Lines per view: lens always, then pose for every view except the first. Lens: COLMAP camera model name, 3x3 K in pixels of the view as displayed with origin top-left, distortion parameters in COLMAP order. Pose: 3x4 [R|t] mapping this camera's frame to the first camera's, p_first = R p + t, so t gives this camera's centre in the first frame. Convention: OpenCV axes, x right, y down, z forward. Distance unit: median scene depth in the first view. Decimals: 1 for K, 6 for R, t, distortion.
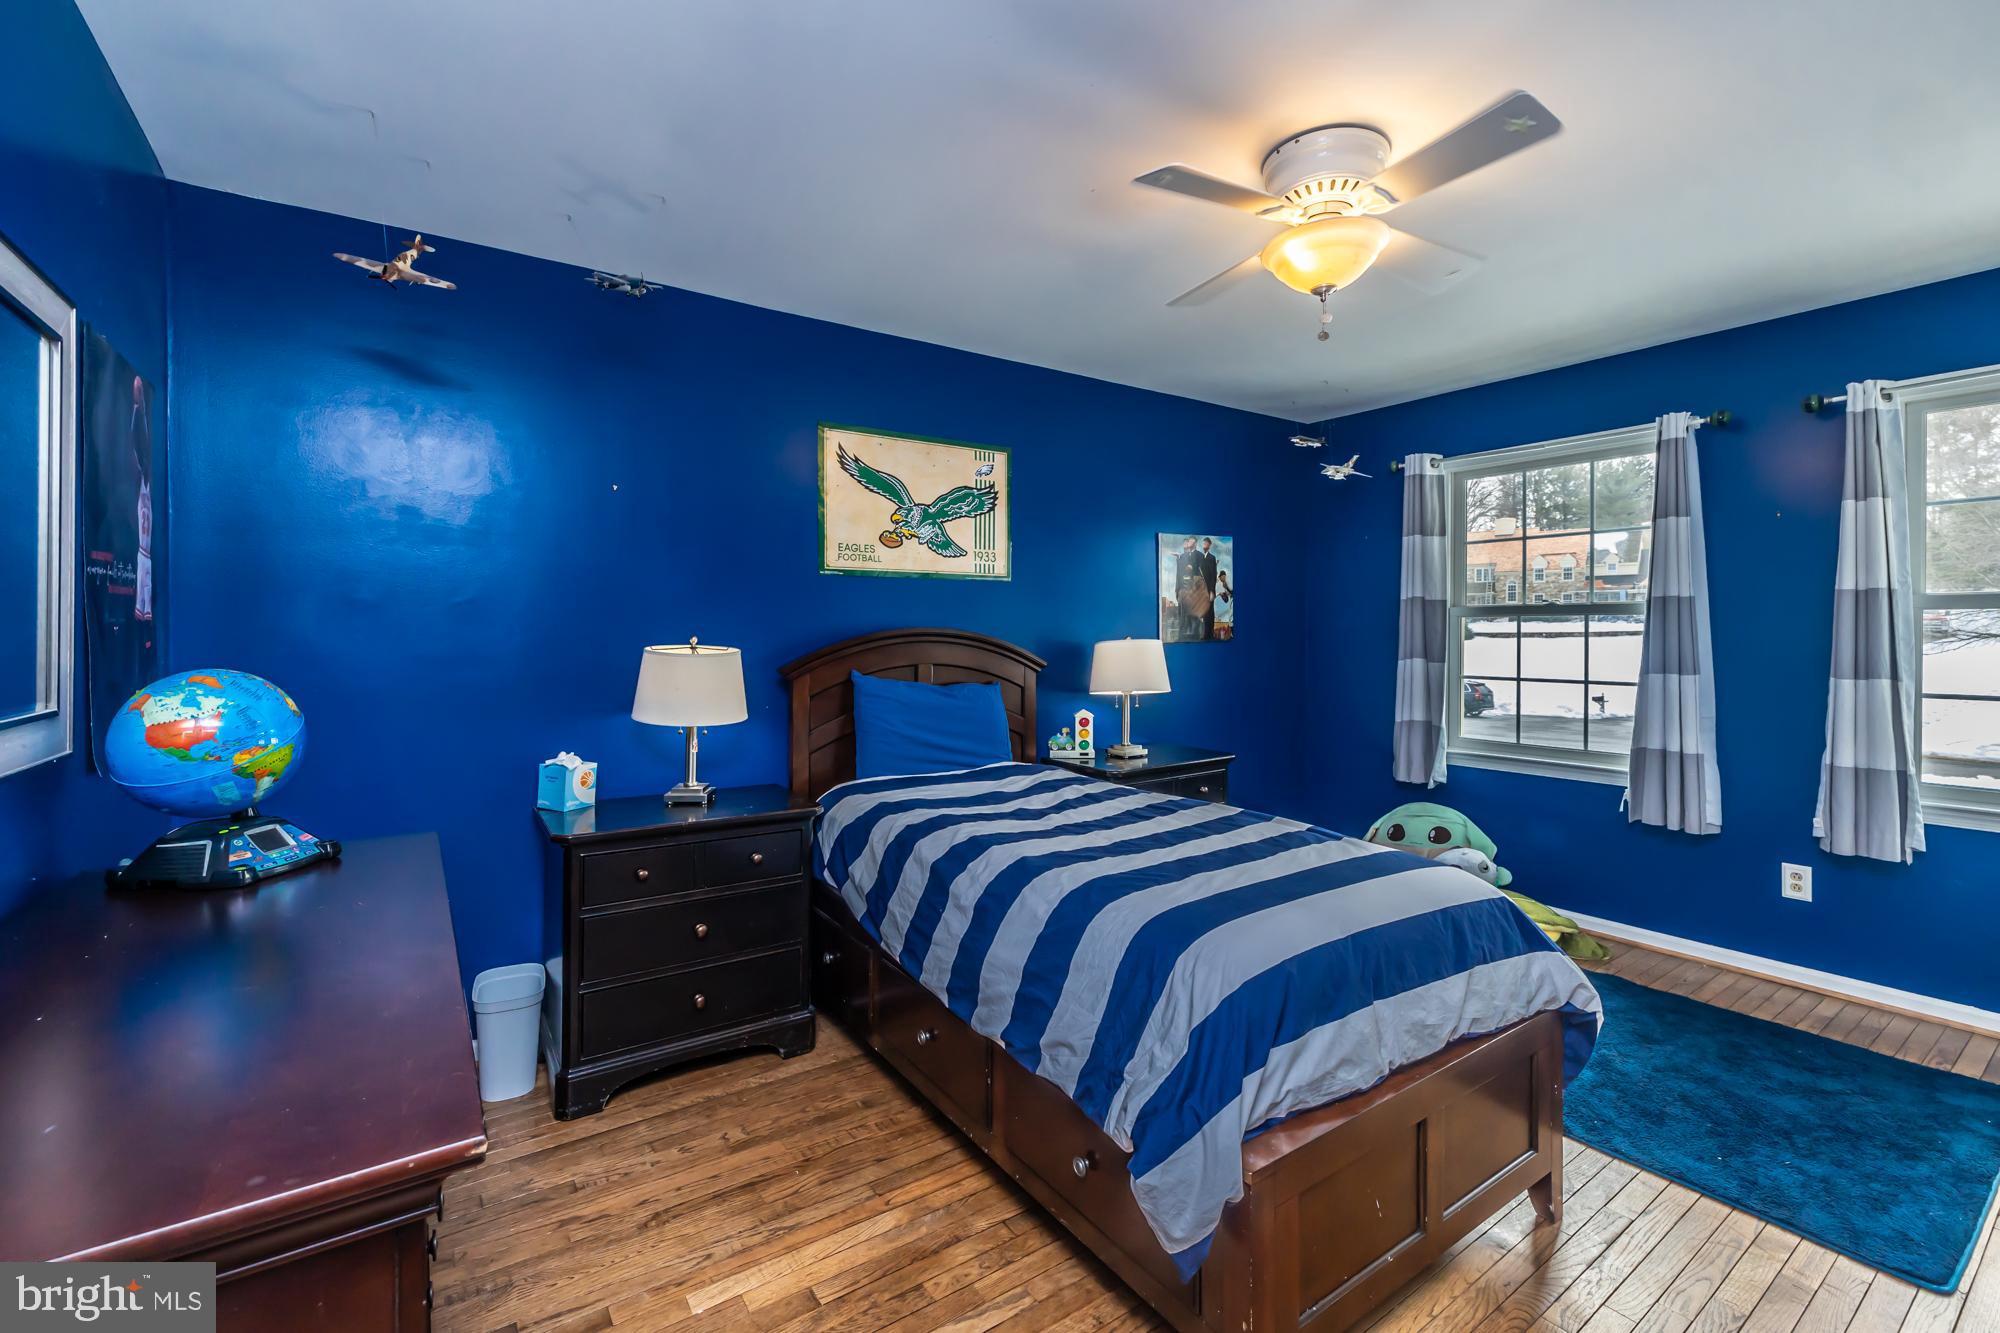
lens RADIAL K [[852.1, 0, 996.9], [0, 852.1, 625.4], [0, 0, 1]] dist [0.000788, 0.000056]
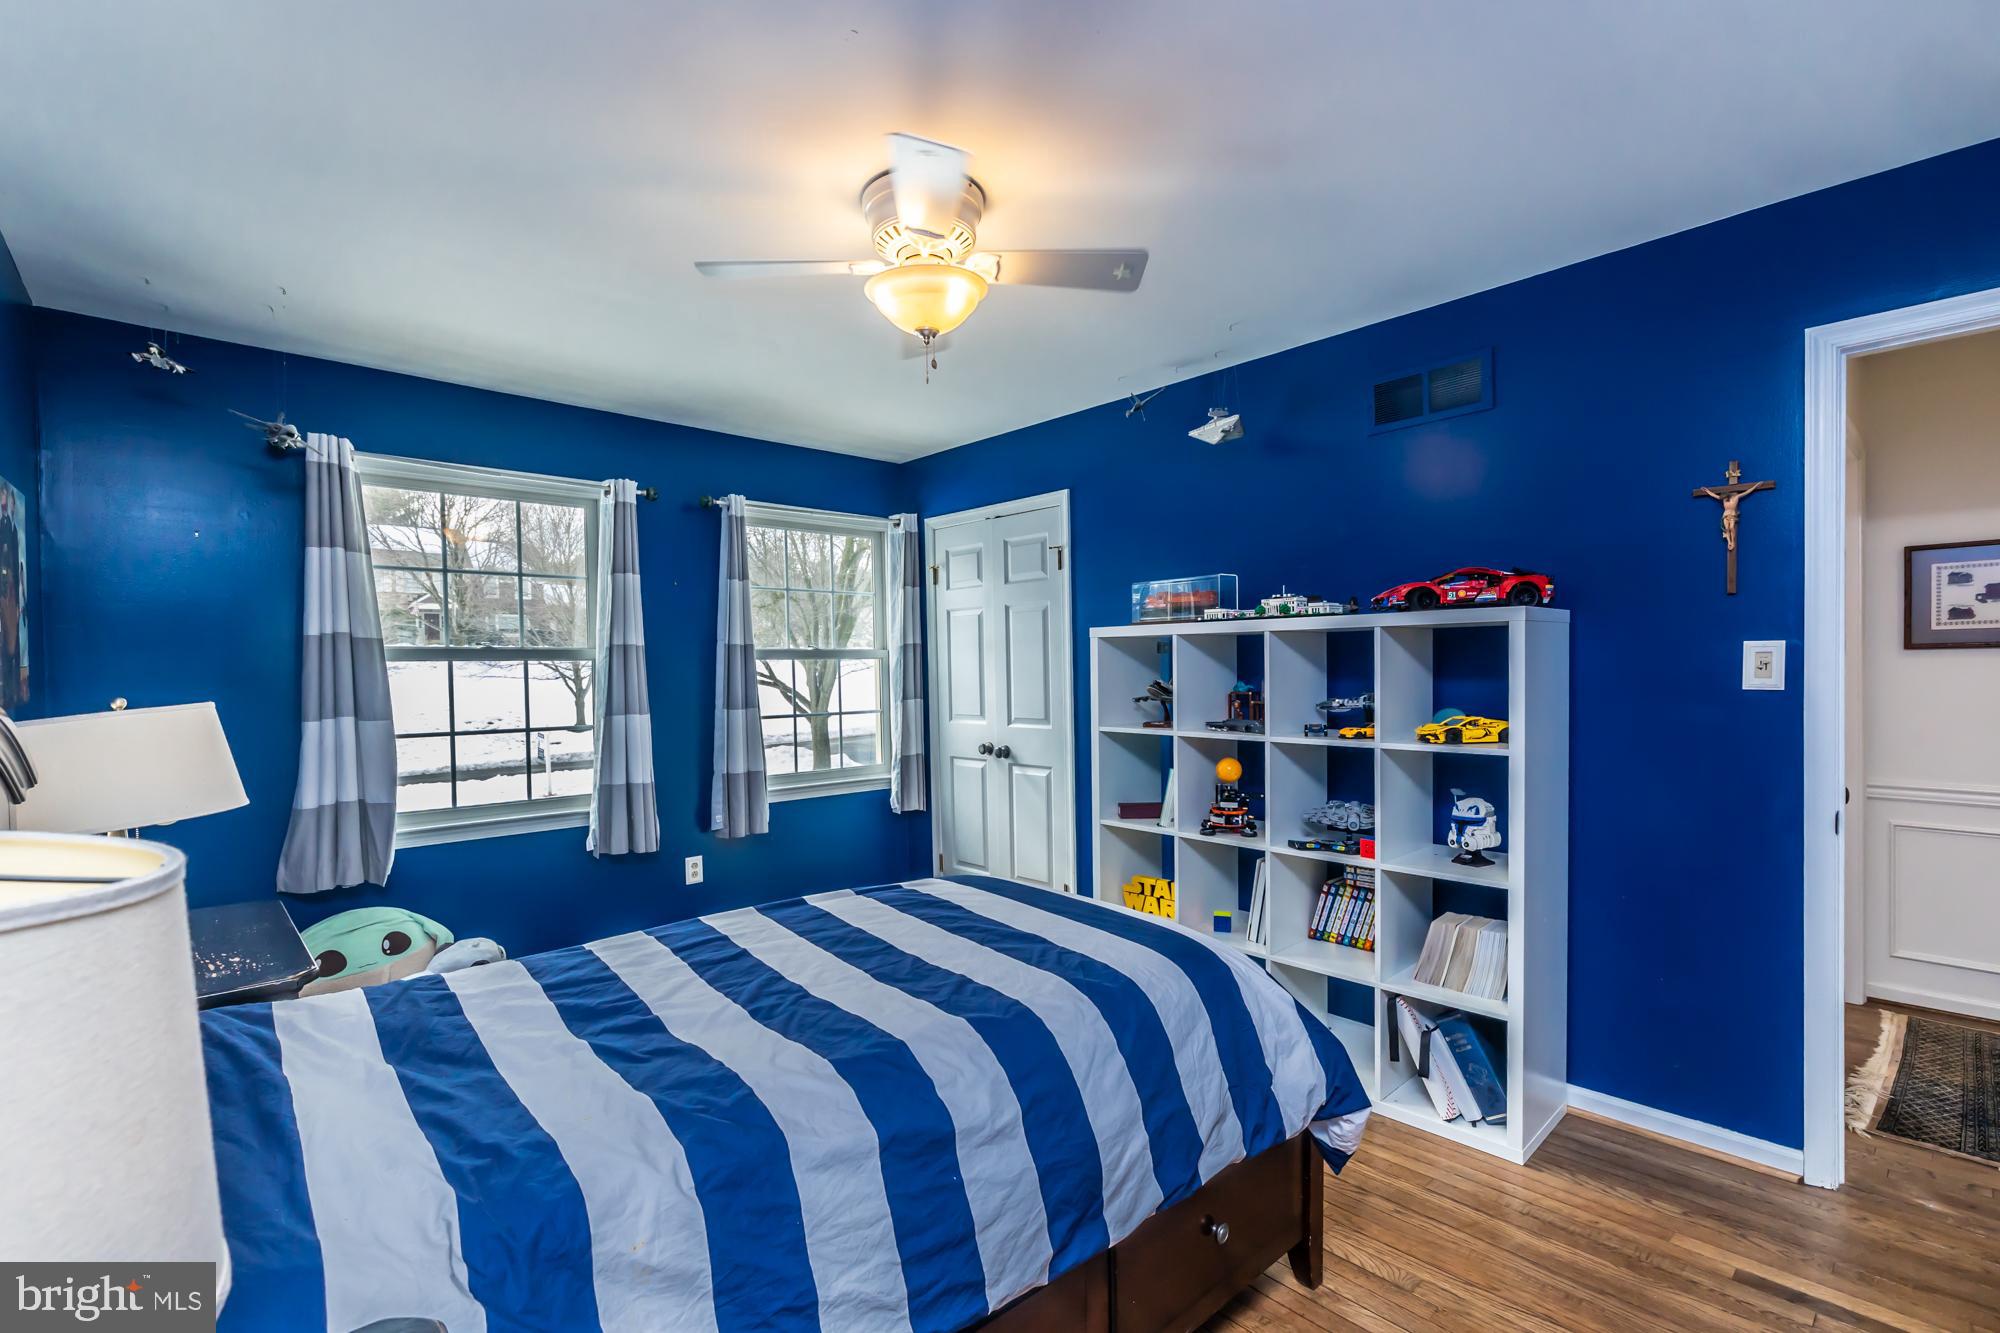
lens RADIAL K [[878.7, 0, 998.3], [0, 878.7, 674.9], [0, 0, 1]] dist [-0.000562, -0.000078]
pose [[-0.129722, -0.010066, 0.991499, -0.376805], [-0.000163, 0.999949, 0.010130, -0.005764], [-0.991550, 0.001152, -0.129717, 0.625479]]
